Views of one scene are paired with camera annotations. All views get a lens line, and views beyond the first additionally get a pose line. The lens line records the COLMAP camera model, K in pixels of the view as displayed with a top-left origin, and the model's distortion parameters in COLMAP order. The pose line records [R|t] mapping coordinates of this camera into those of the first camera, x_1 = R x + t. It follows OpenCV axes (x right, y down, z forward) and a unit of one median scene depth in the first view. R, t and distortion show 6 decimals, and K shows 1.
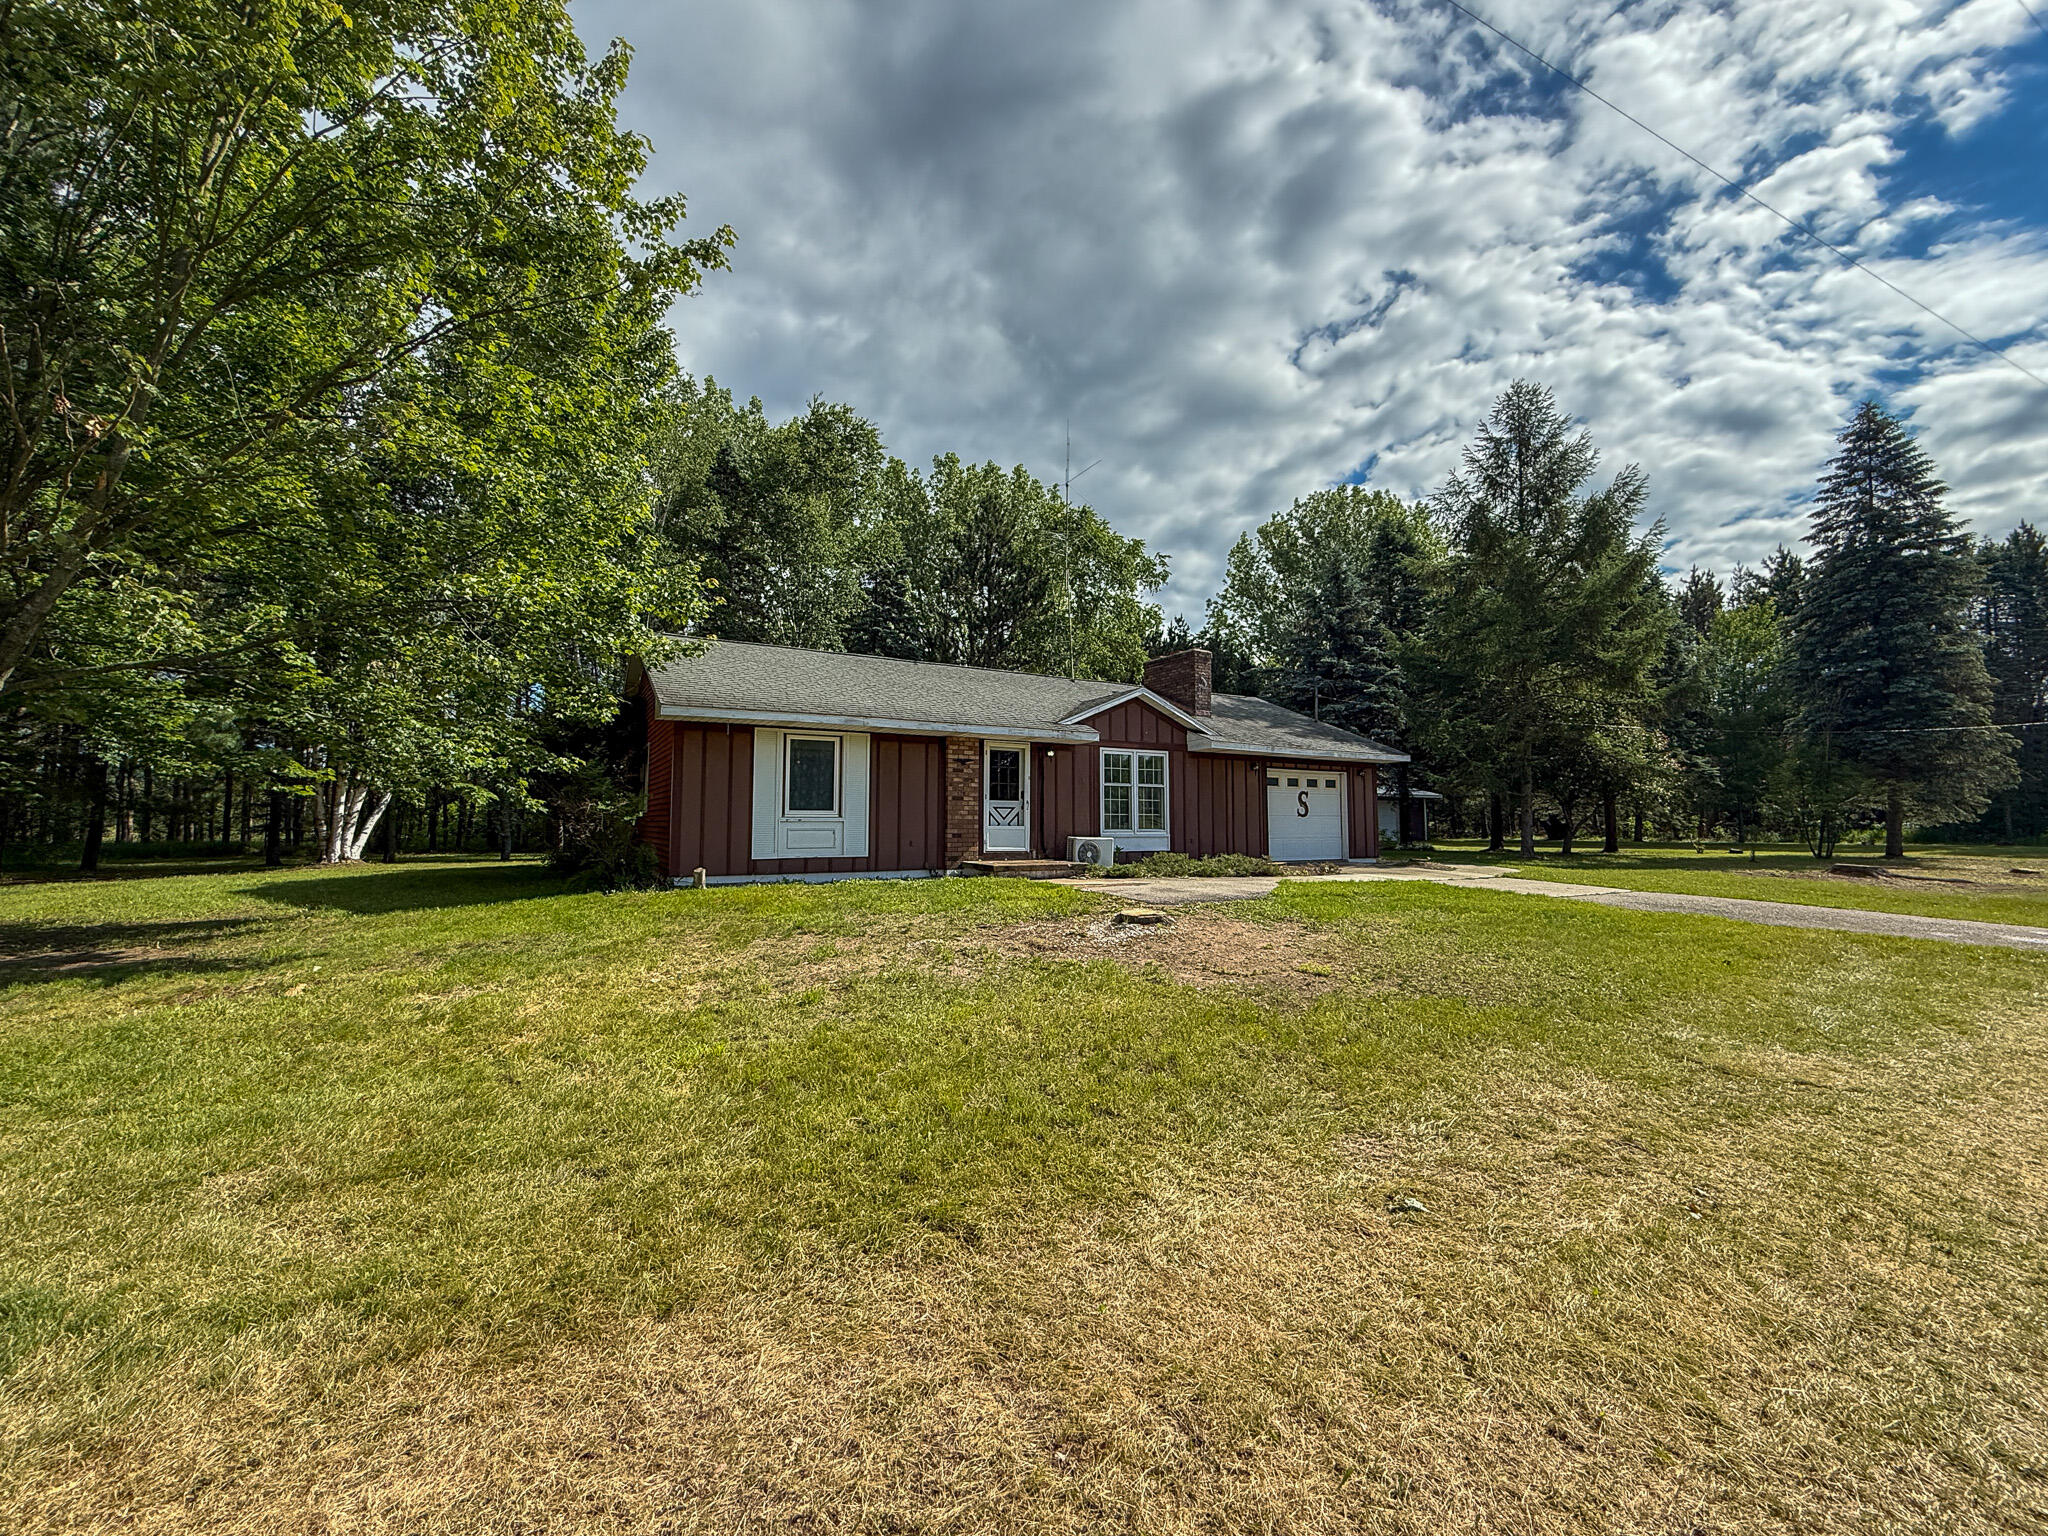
lens RADIAL K [[813.8, 0, 1033.9], [0, 813.8, 778.0], [0, 0, 1]] dist [-0.000413, -0.000736]
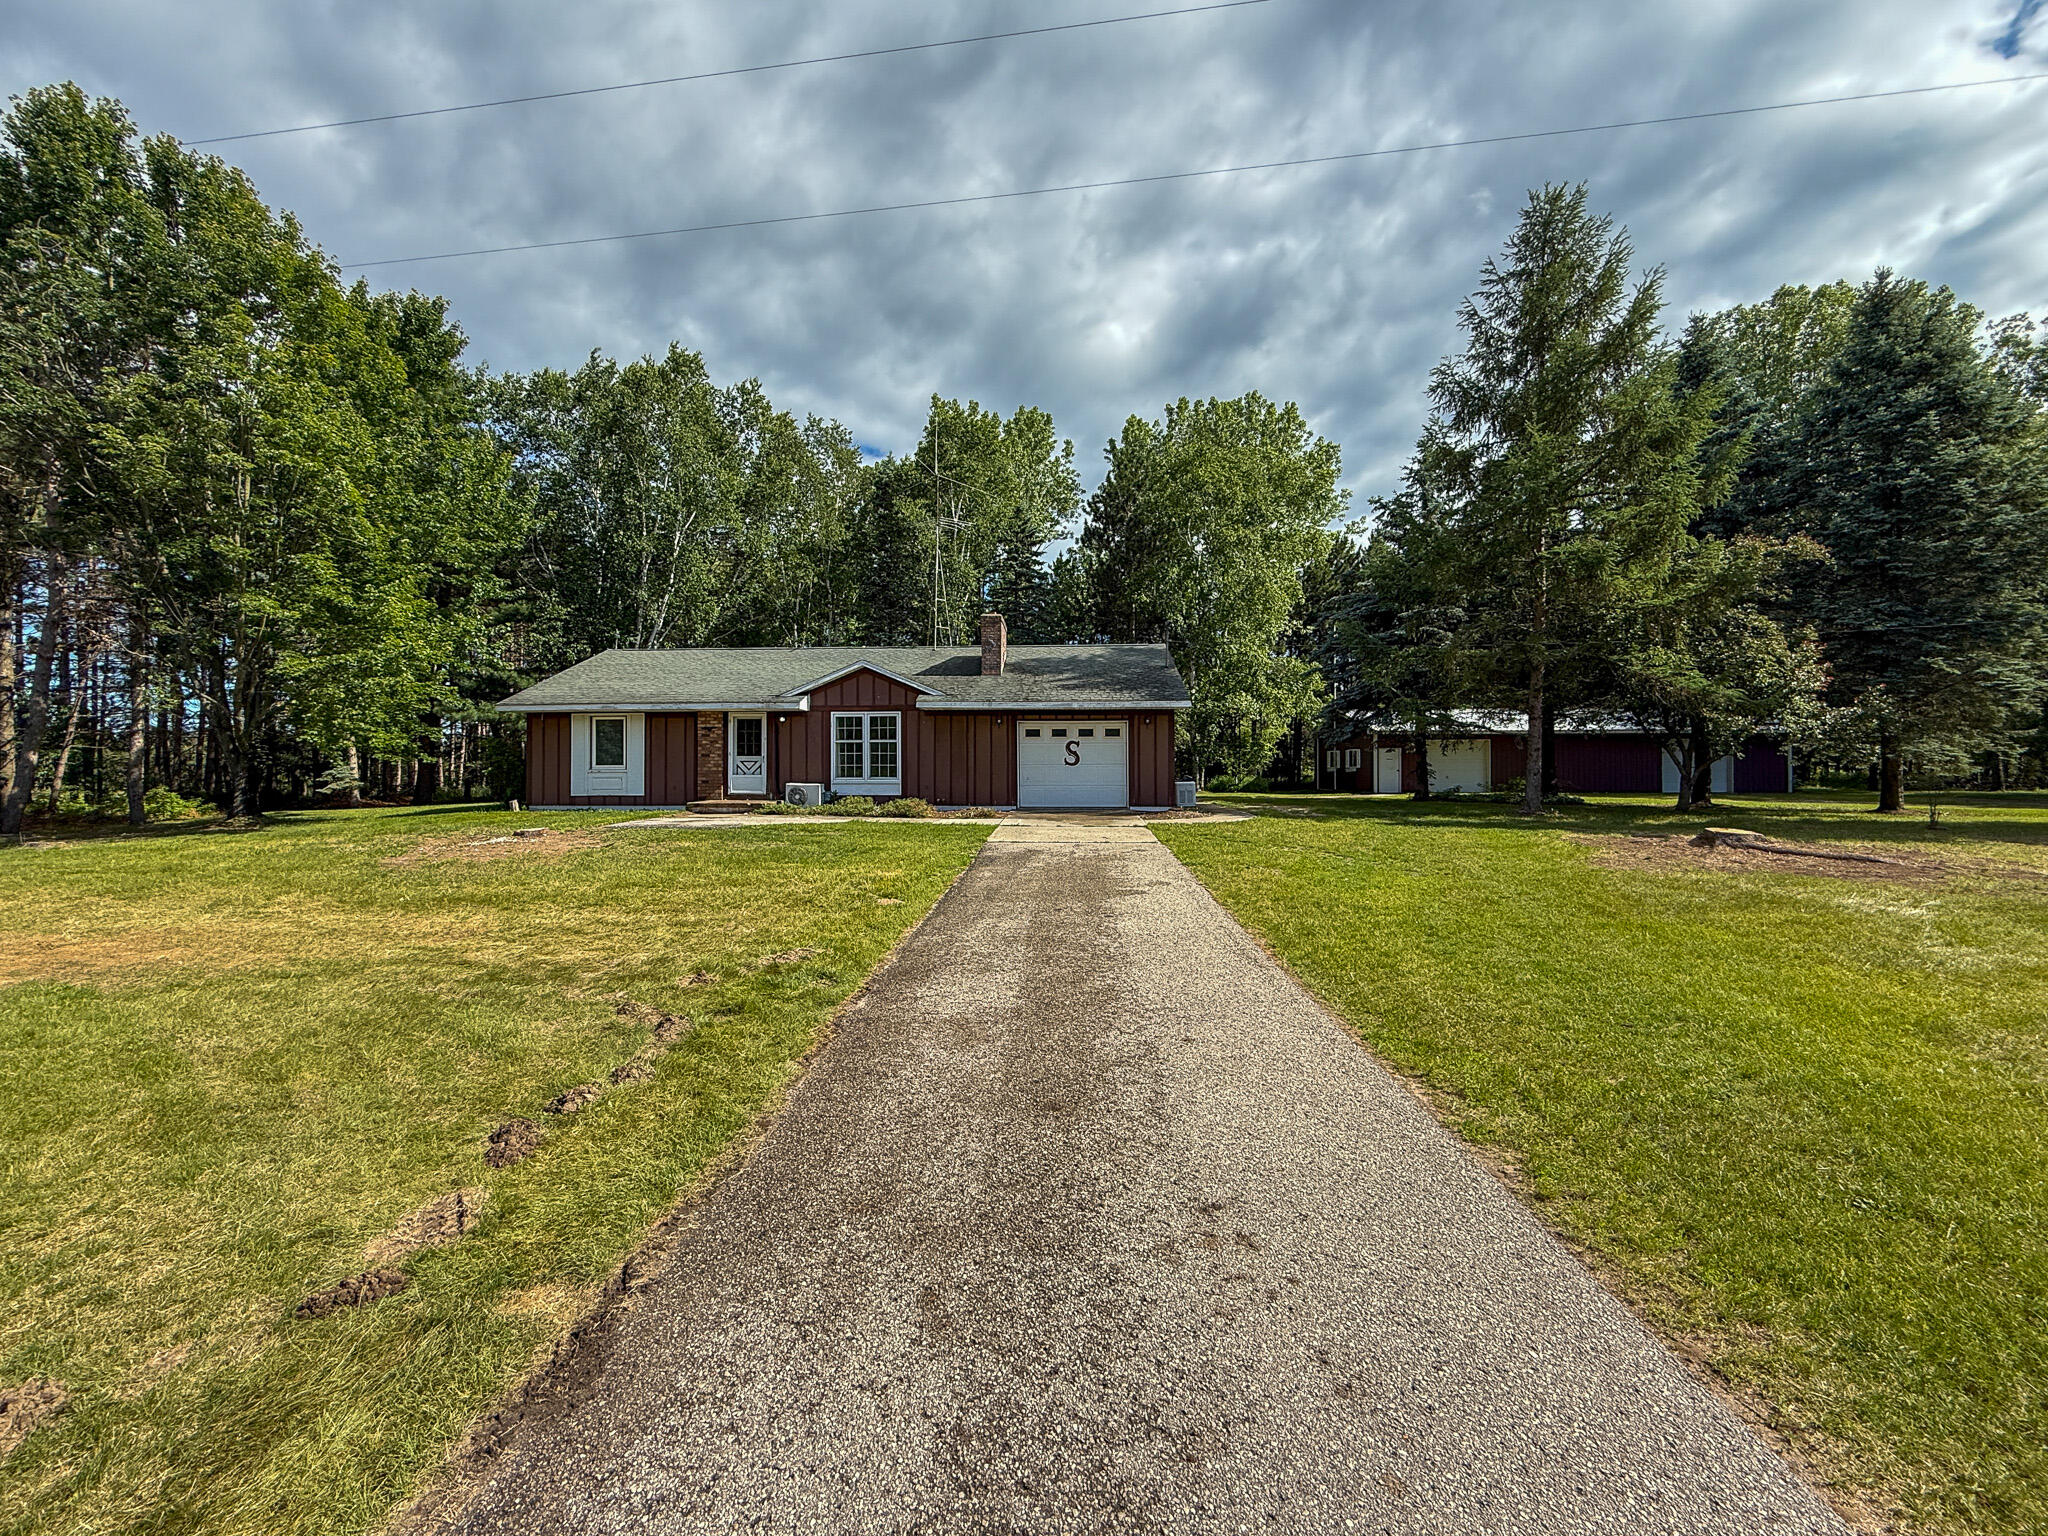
lens RADIAL K [[813.8, 0, 1023.0], [0, 813.8, 779.9], [0, 0, 1]] dist [-0.000413, -0.000736]
pose [[0.831936, 0.003102, -0.554863, 1.027401], [0.034014, 0.997819, 0.056577, 0.005888], [0.553828, -0.065941, 0.830016, 0.126123]]
